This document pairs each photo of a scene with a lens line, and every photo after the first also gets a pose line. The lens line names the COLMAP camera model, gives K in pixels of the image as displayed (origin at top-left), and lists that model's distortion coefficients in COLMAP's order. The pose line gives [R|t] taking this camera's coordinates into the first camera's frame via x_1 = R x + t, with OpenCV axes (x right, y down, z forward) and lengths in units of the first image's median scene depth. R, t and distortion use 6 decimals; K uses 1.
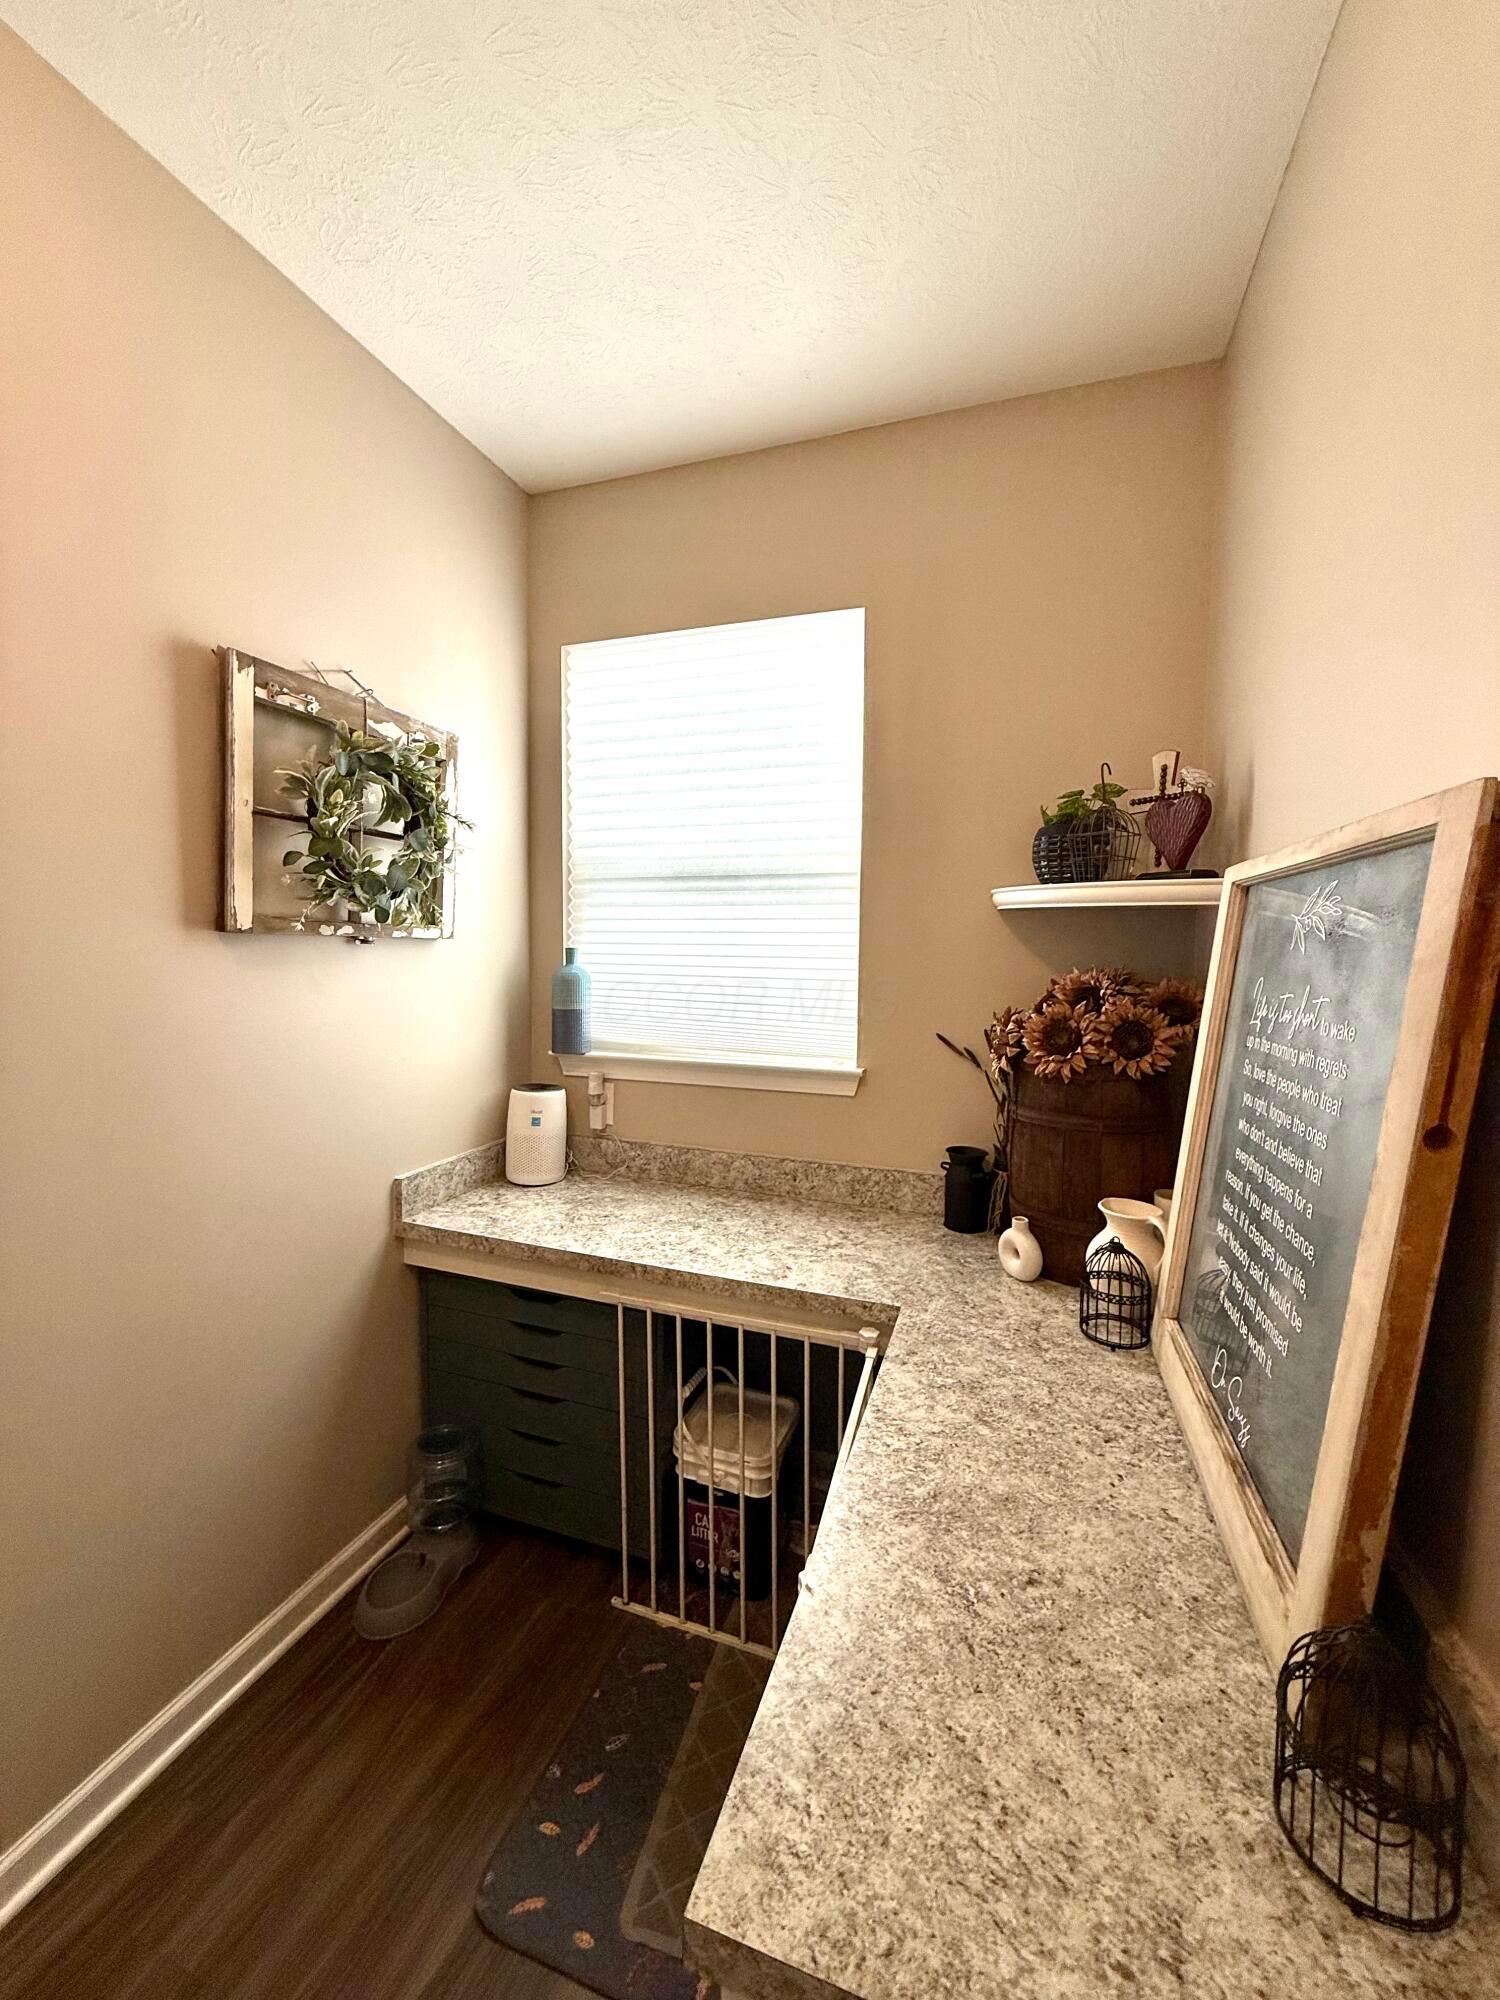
lens RADIAL K [[793.5, 0, 750.2], [0, 793.5, 998.2], [0, 0, 1]] dist [0.001511, 0.001127]
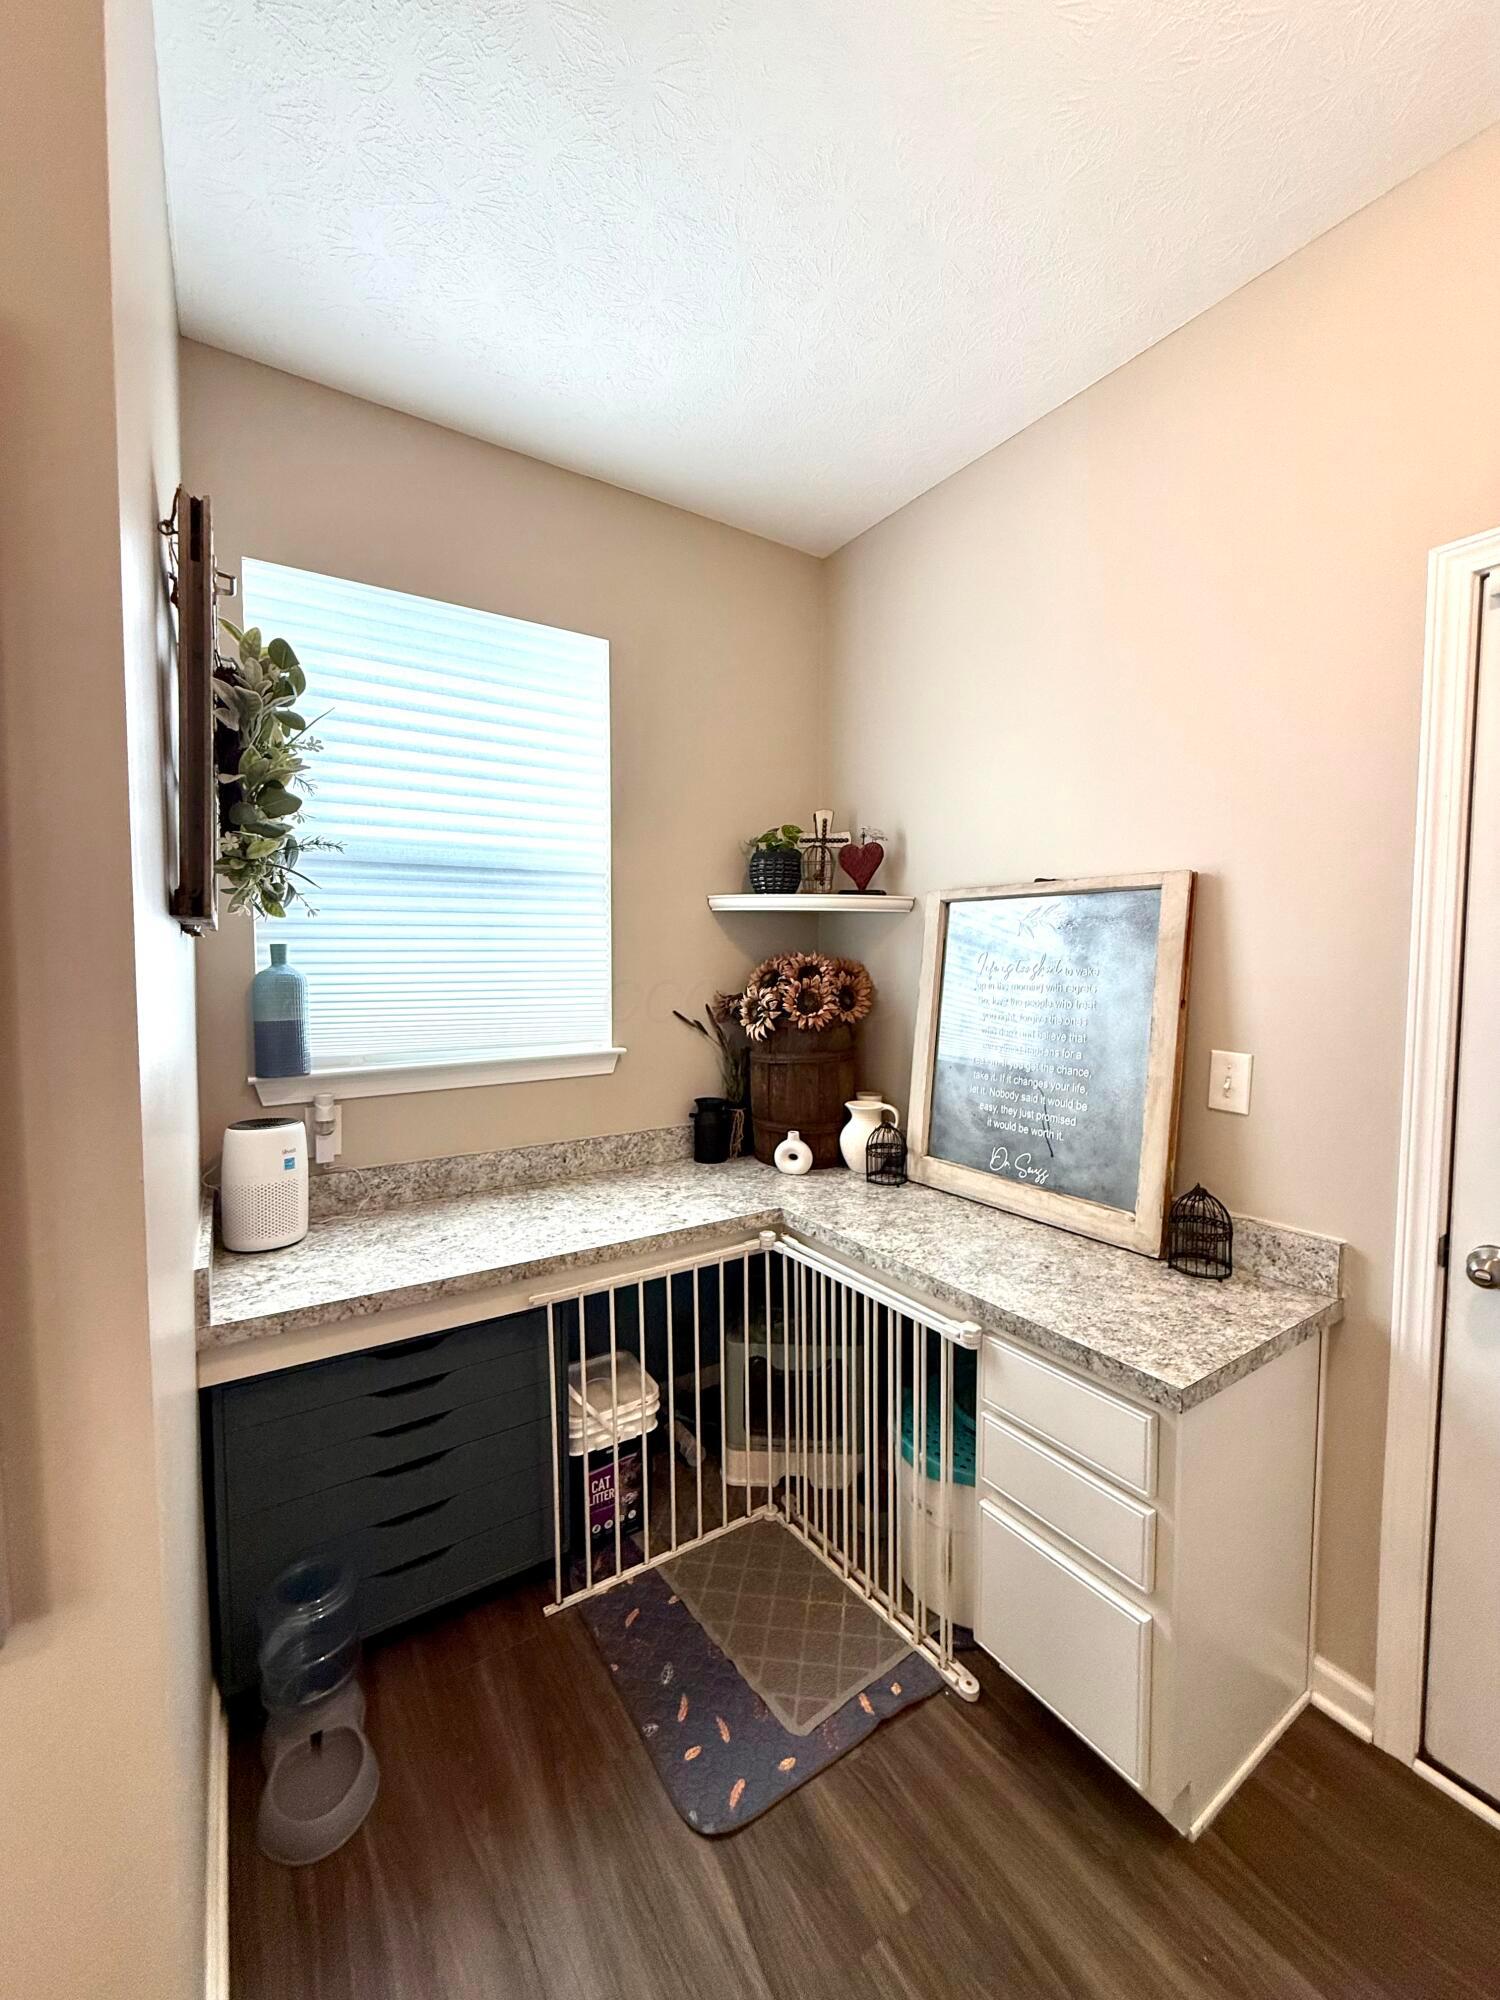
lens RADIAL K [[793.5, 0, 749.3], [0, 793.5, 997.0], [0, 0, 1]] dist [0.001511, 0.001127]
pose [[0.608643, -0.060429, 0.791140, -0.777923], [0.062526, 0.997648, 0.028100, -0.004362], [-0.790977, 0.032364, 0.610990, 0.192143]]
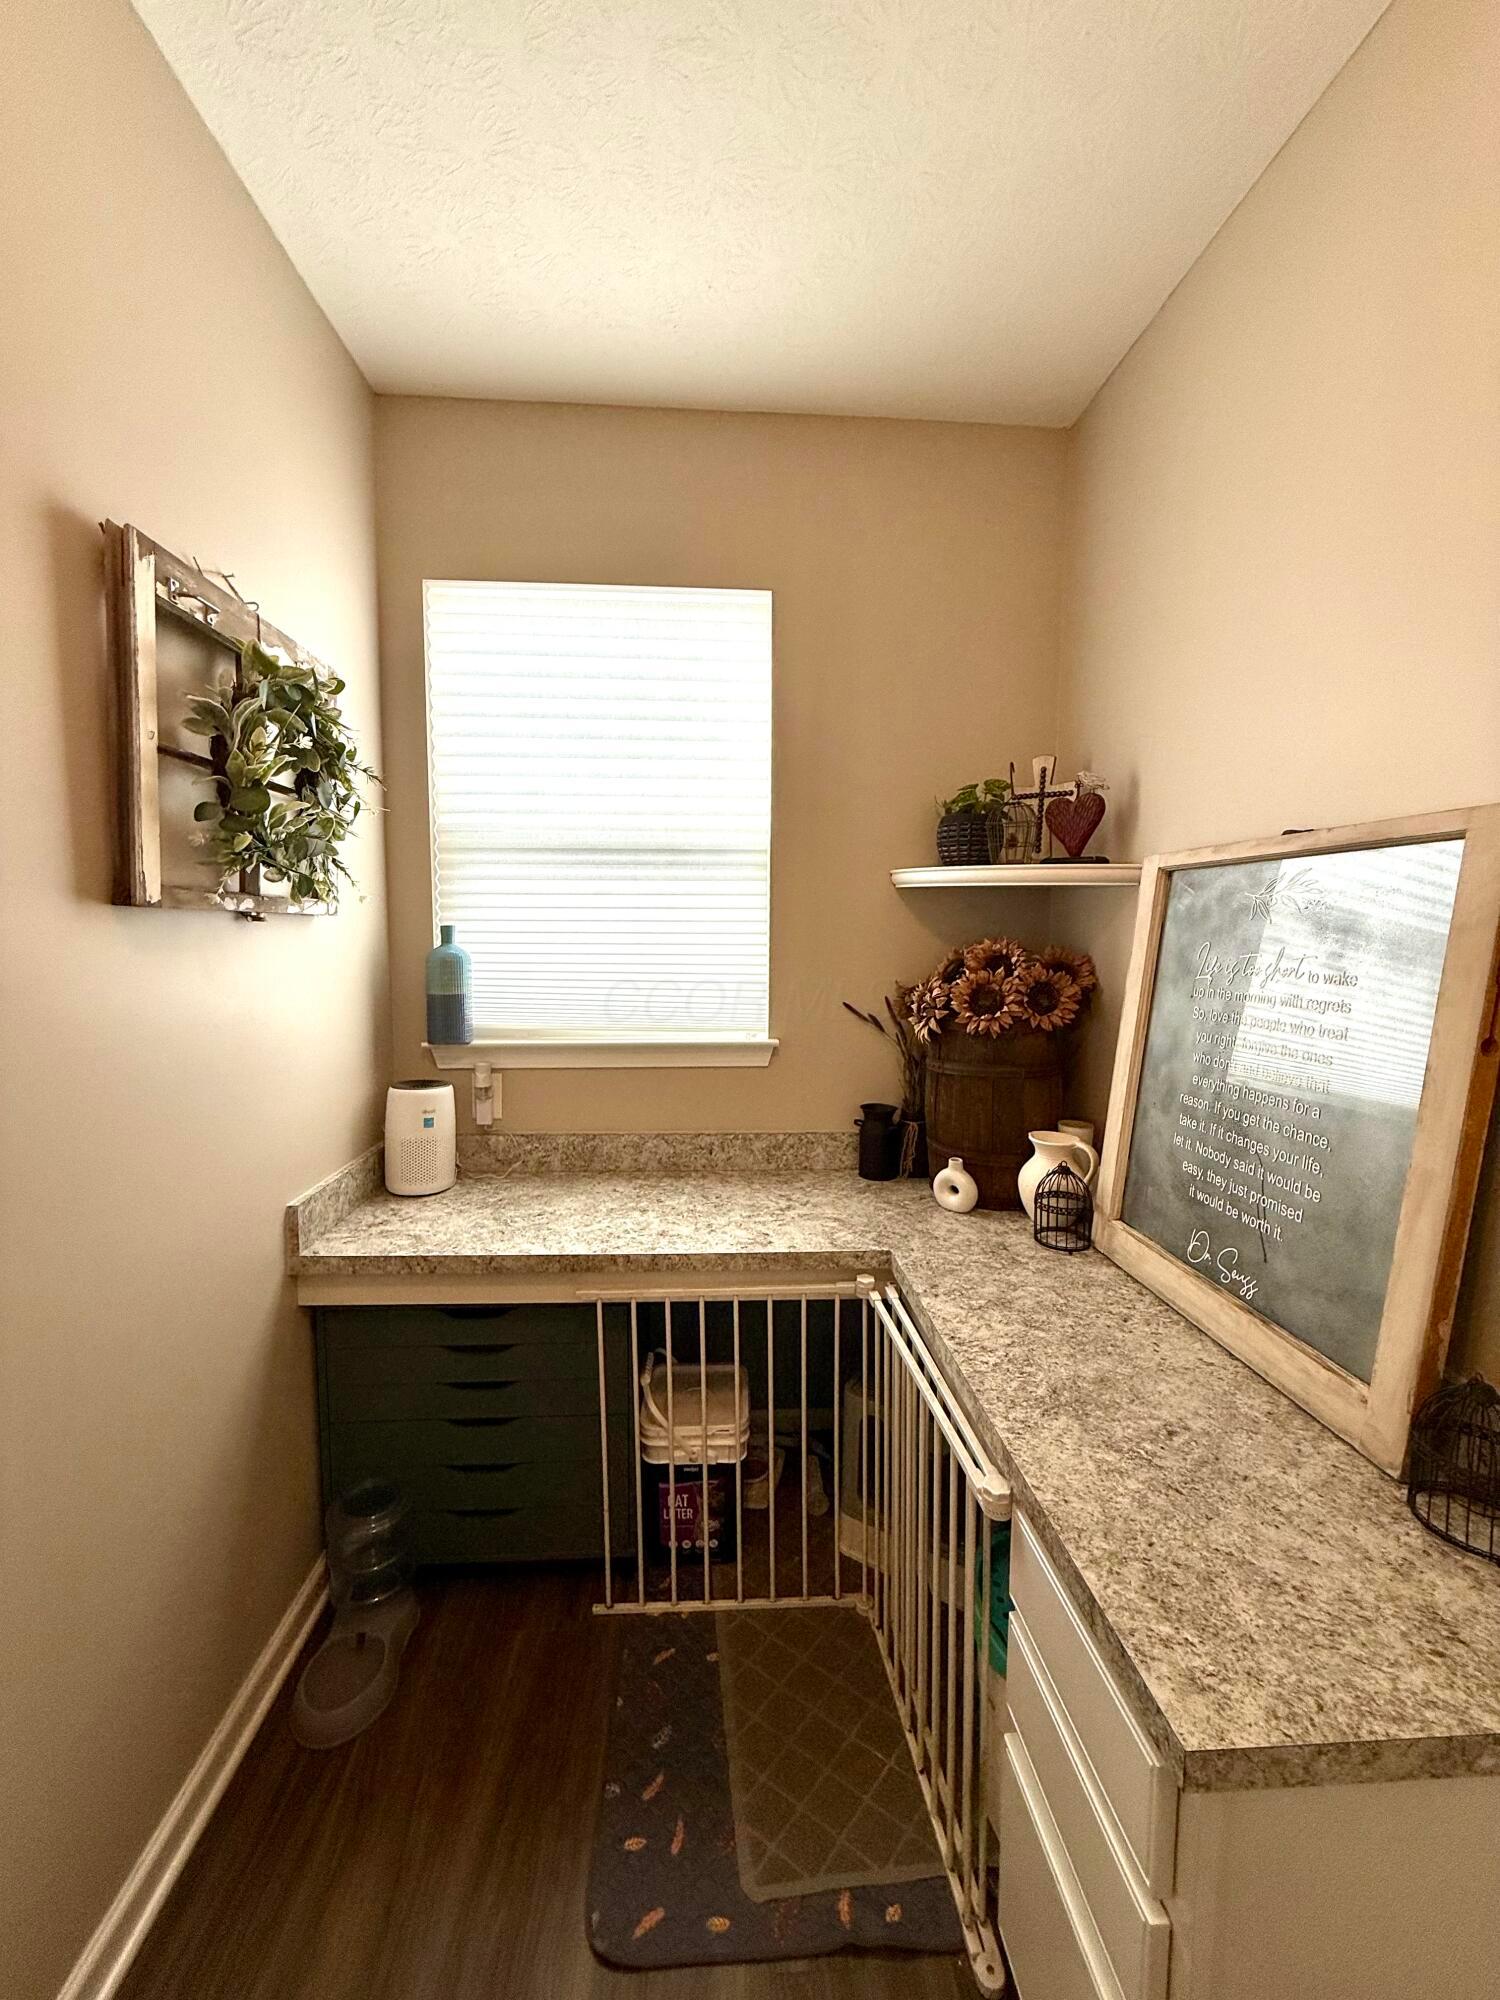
lens RADIAL K [[793.5, 0, 750.0], [0, 793.5, 997.4], [0, 0, 1]] dist [0.001511, 0.001127]
pose [[0.922672, -0.042358, 0.383252, -0.349617], [0.032148, 0.998938, 0.033011, -0.001908], [-0.384243, -0.018138, 0.923054, 0.062442]]
